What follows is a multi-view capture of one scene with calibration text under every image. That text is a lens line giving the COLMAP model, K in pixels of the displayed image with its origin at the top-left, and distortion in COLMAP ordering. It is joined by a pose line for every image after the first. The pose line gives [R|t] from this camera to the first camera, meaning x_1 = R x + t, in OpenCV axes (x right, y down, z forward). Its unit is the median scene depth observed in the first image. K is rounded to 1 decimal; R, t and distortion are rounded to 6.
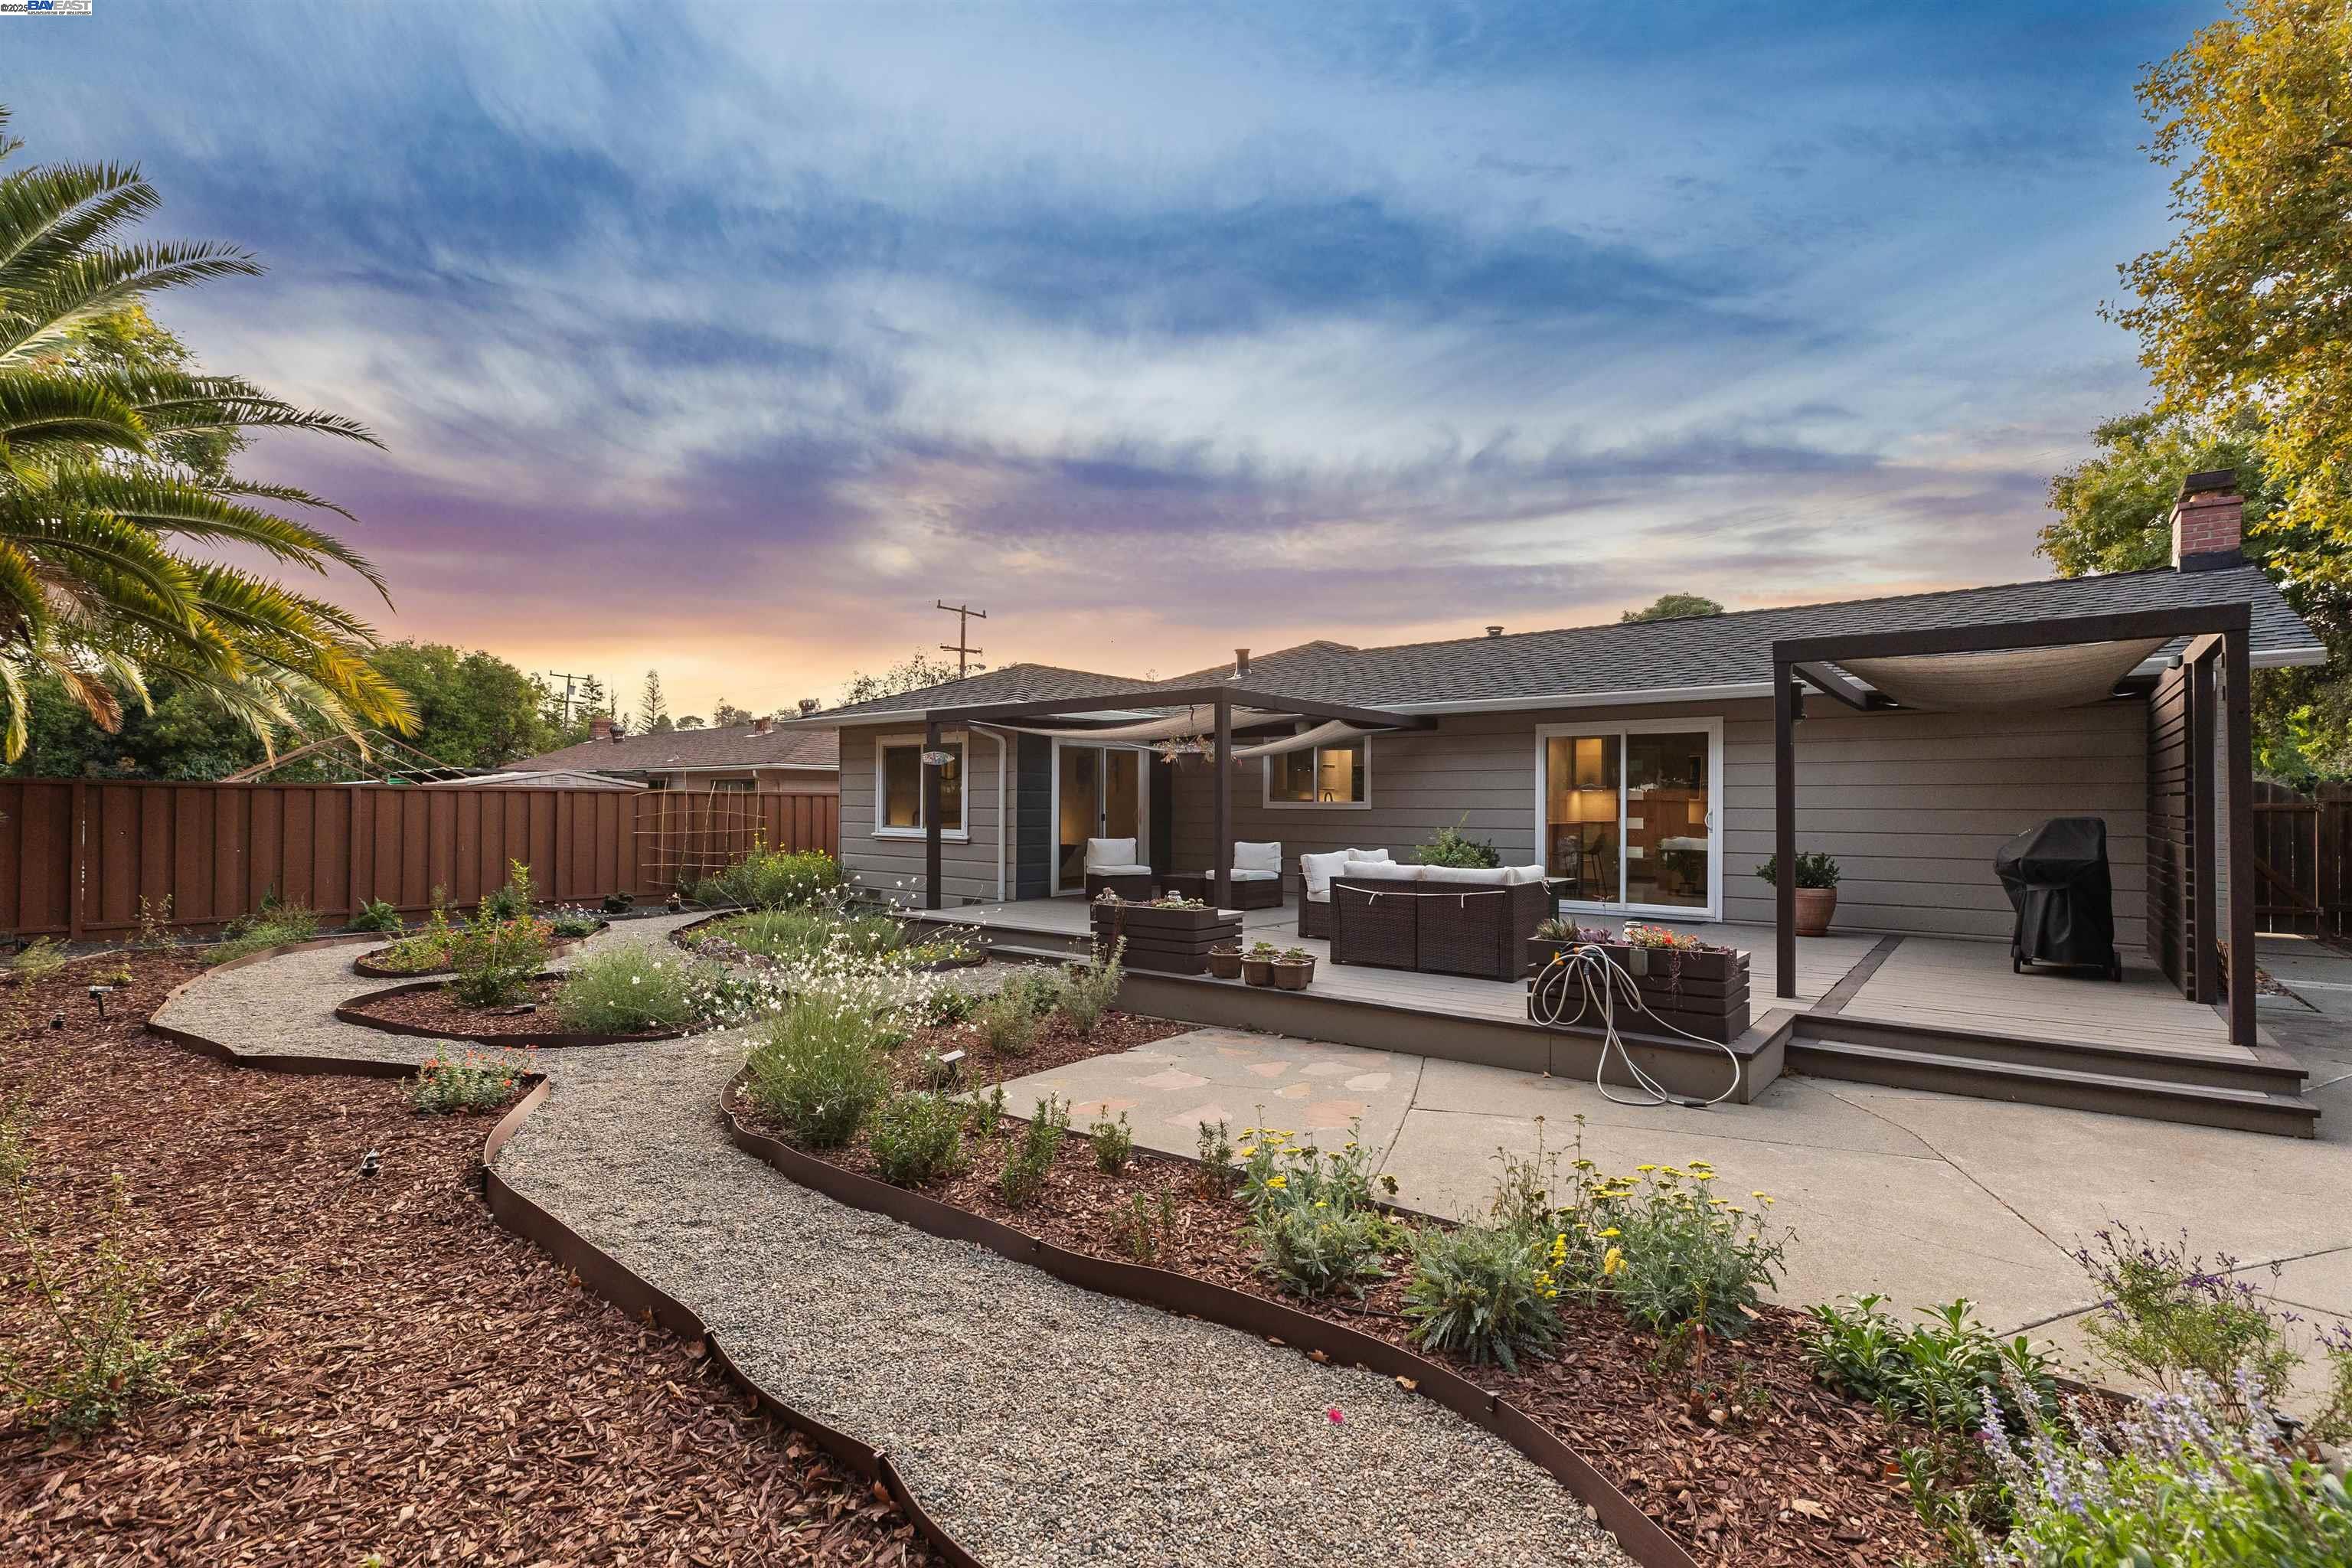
lens RADIAL K [[1053.8, 0, 1182.6], [0, 1053.8, 793.1], [0, 0, 1]] dist [0.003521, 0.000124]
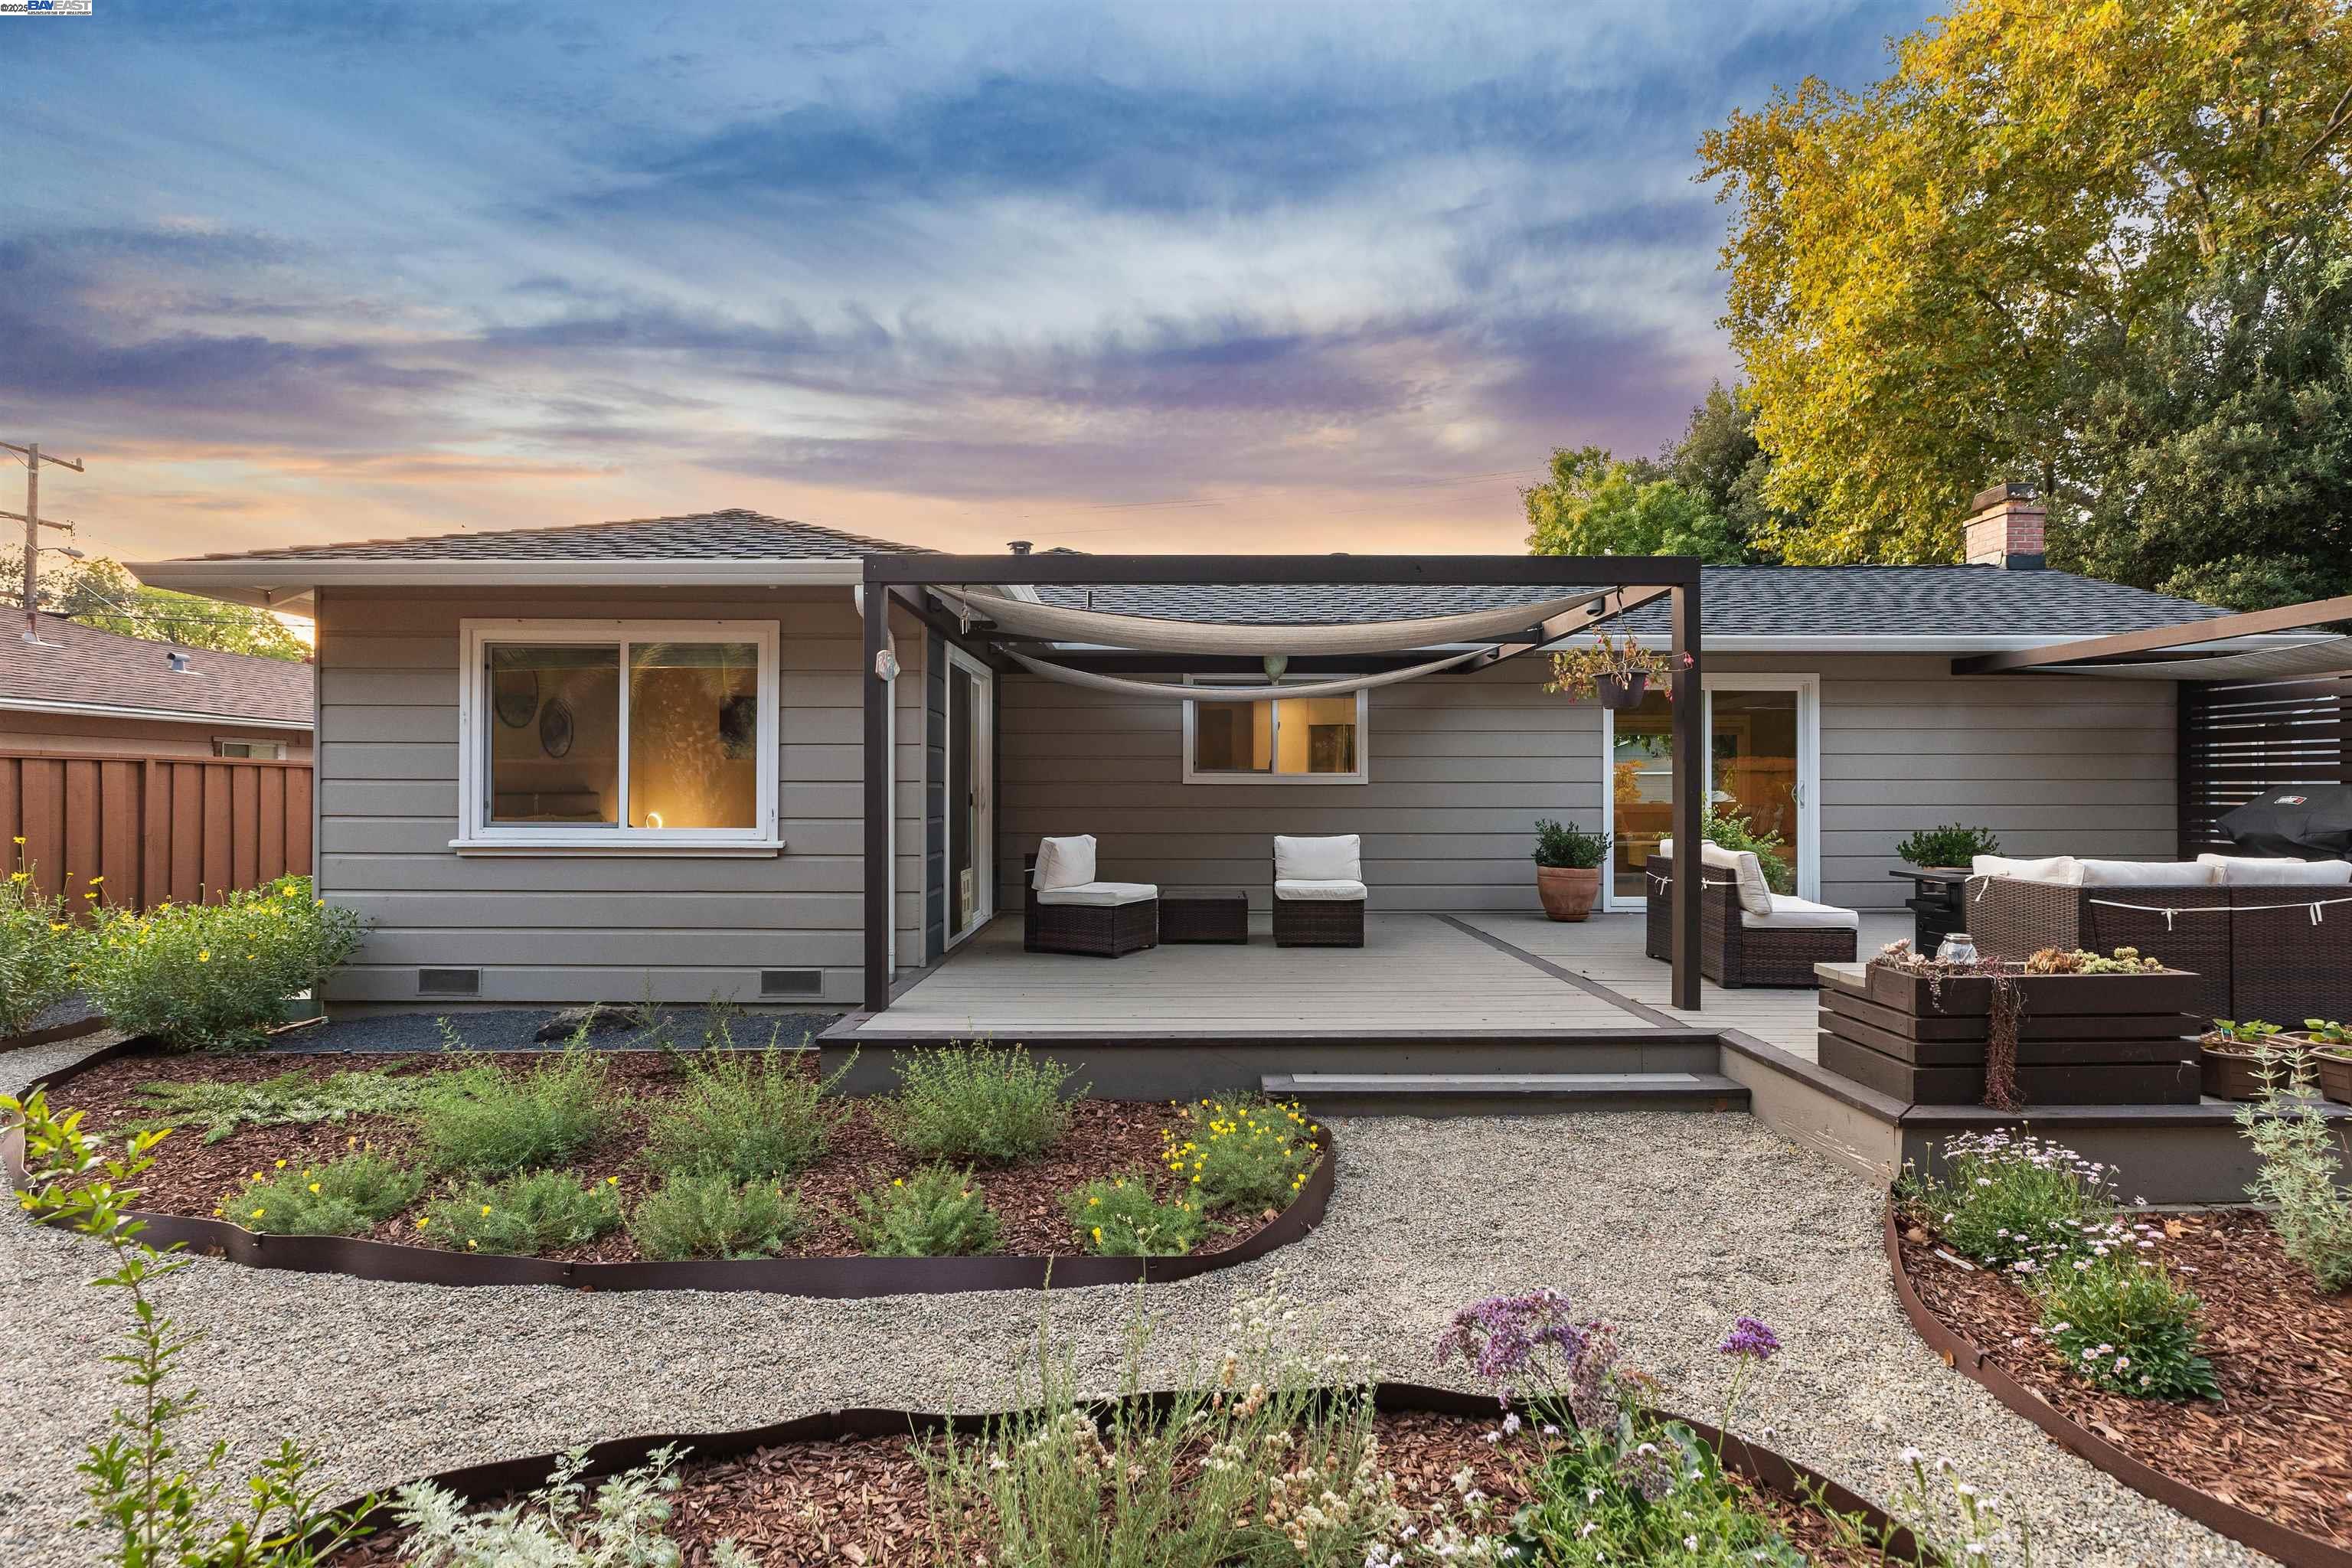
lens RADIAL K [[1126.9, 0, 1176.0], [0, 1126.9, 784.0], [0, 0, 1]] dist [-0.007655, 0.000654]
pose [[0.780705, -0.000773, 0.624899, -0.423480], [-0.003212, 0.999981, 0.005250, 0.012972], [-0.624891, -0.006106, 0.780688, 0.543401]]
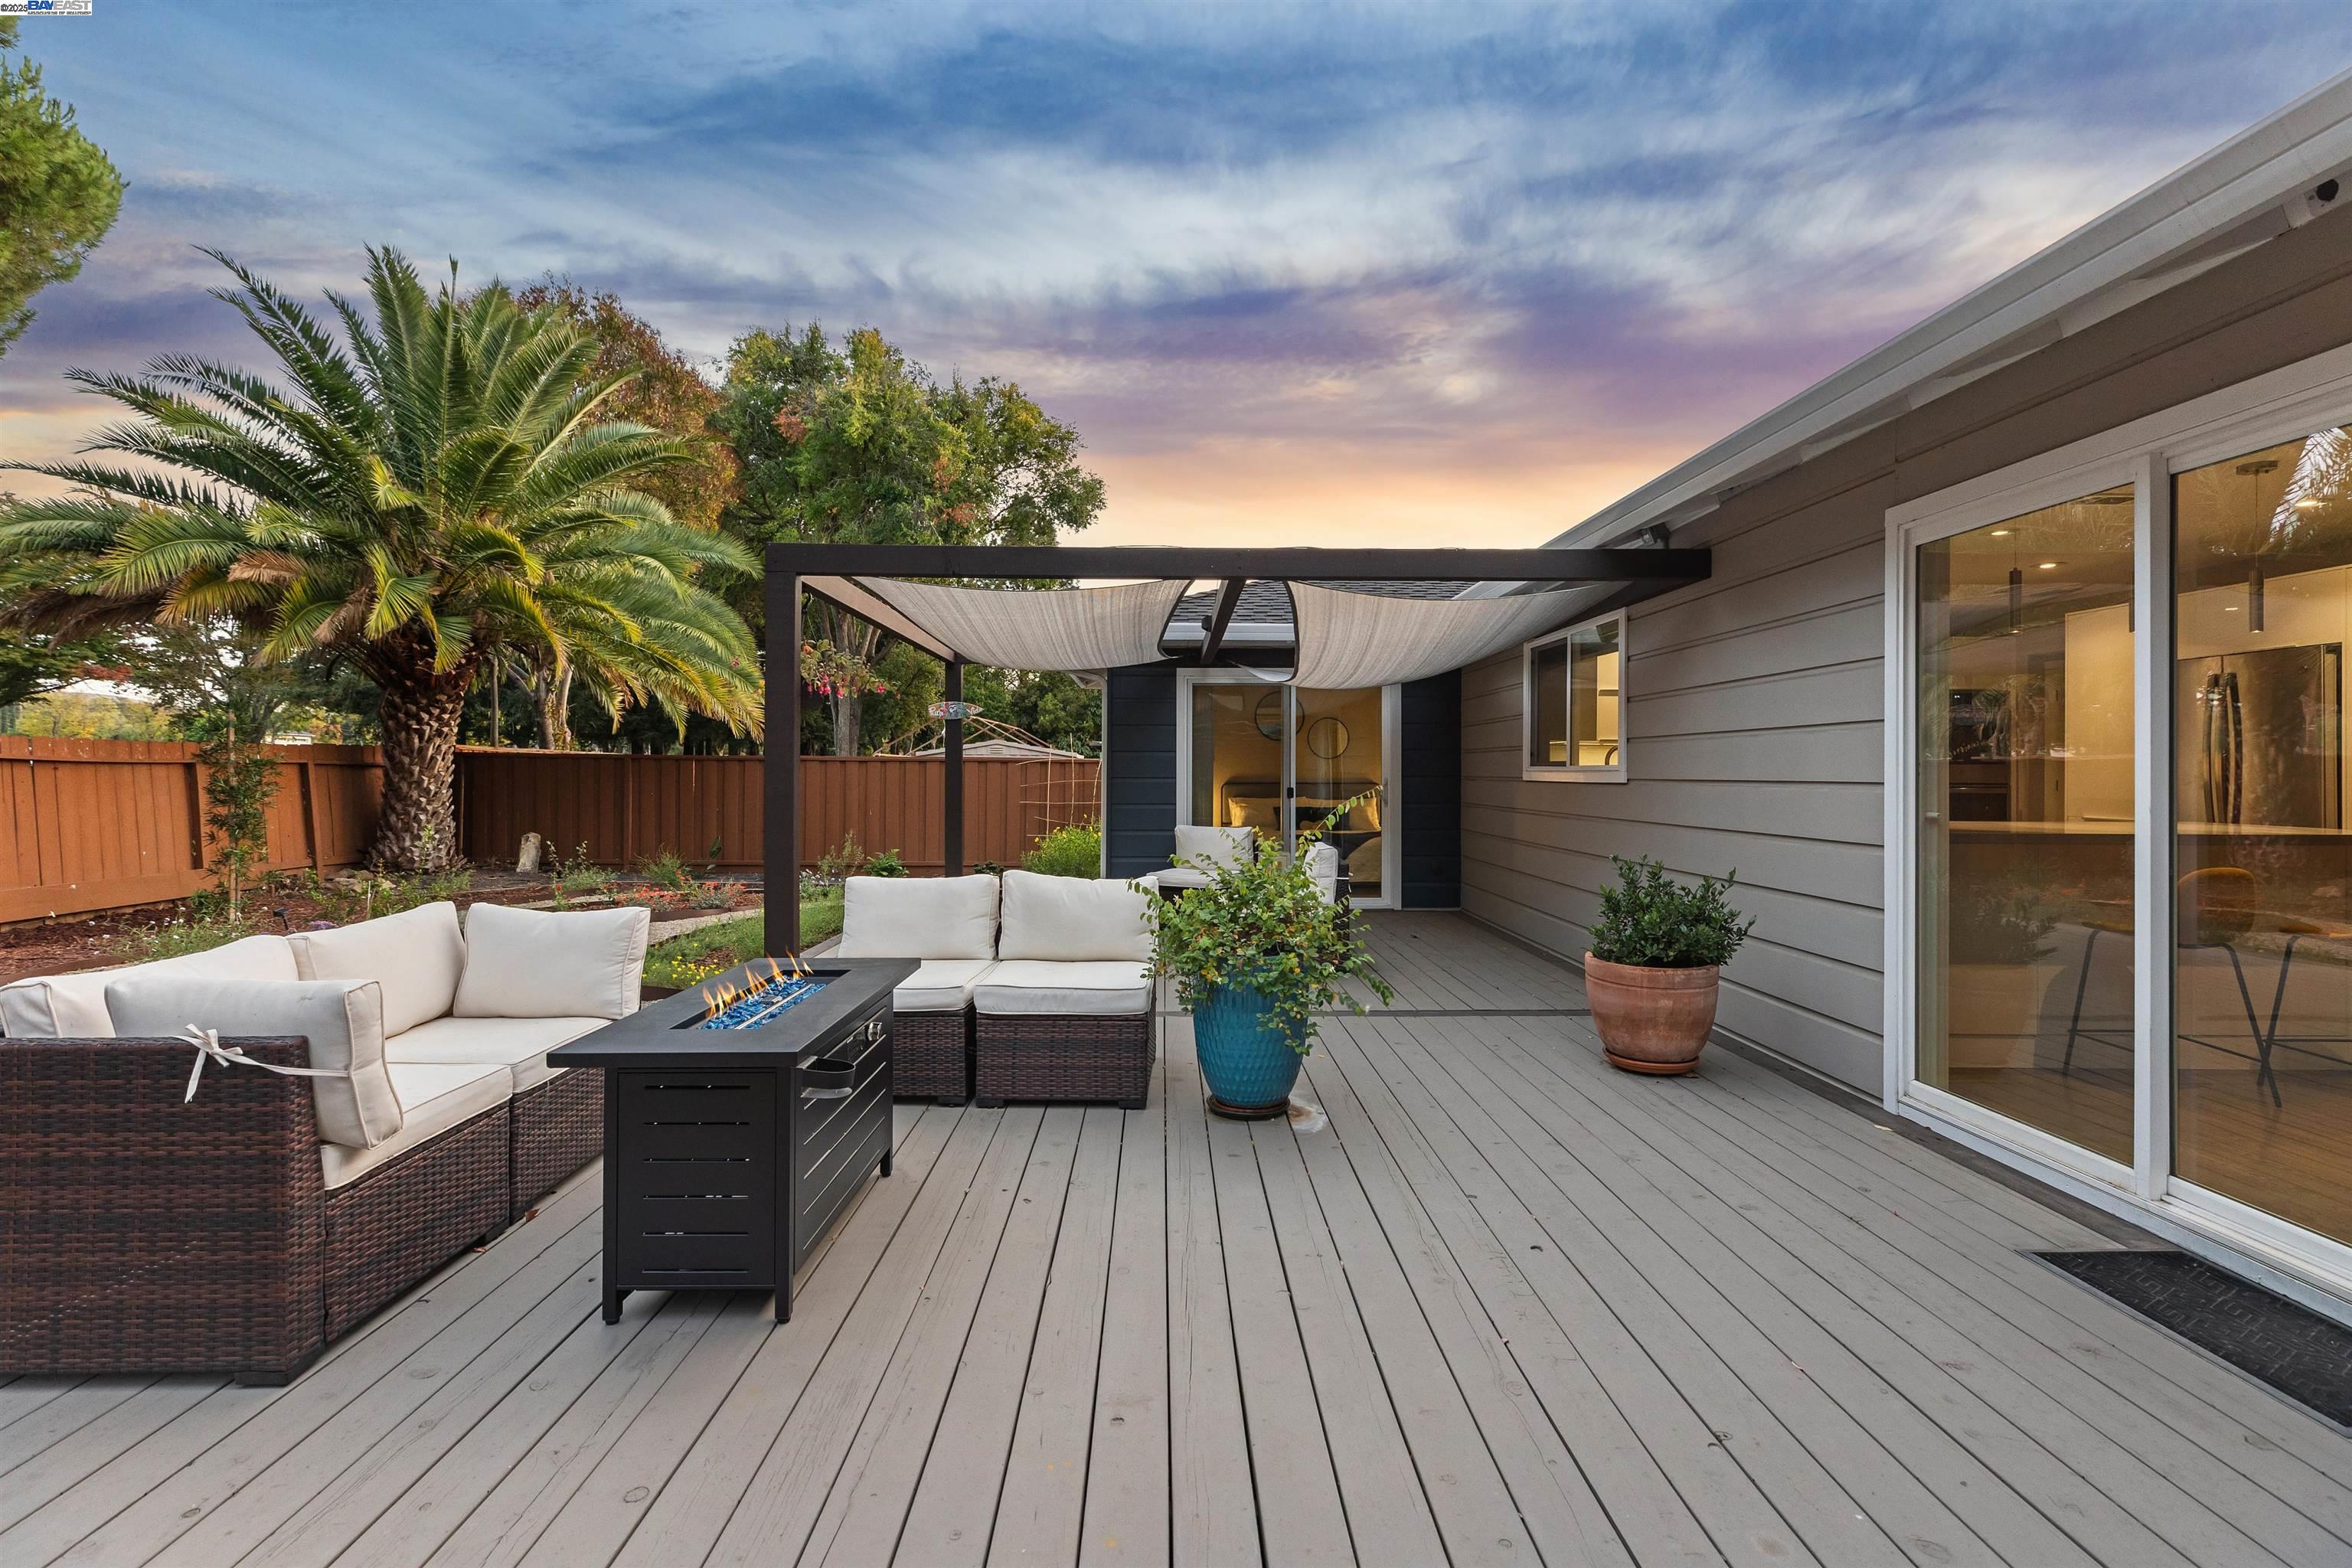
lens RADIAL K [[1046.5, 0, 1175.6], [0, 1046.5, 772.3], [0, 0, 1]] dist [0.006565, -0.000161]
pose [[0.628198, -0.001376, -0.778052, 0.439402], [0.007071, 0.999967, 0.003941, 0.008987], [0.778021, -0.007977, 0.628187, 0.636357]]
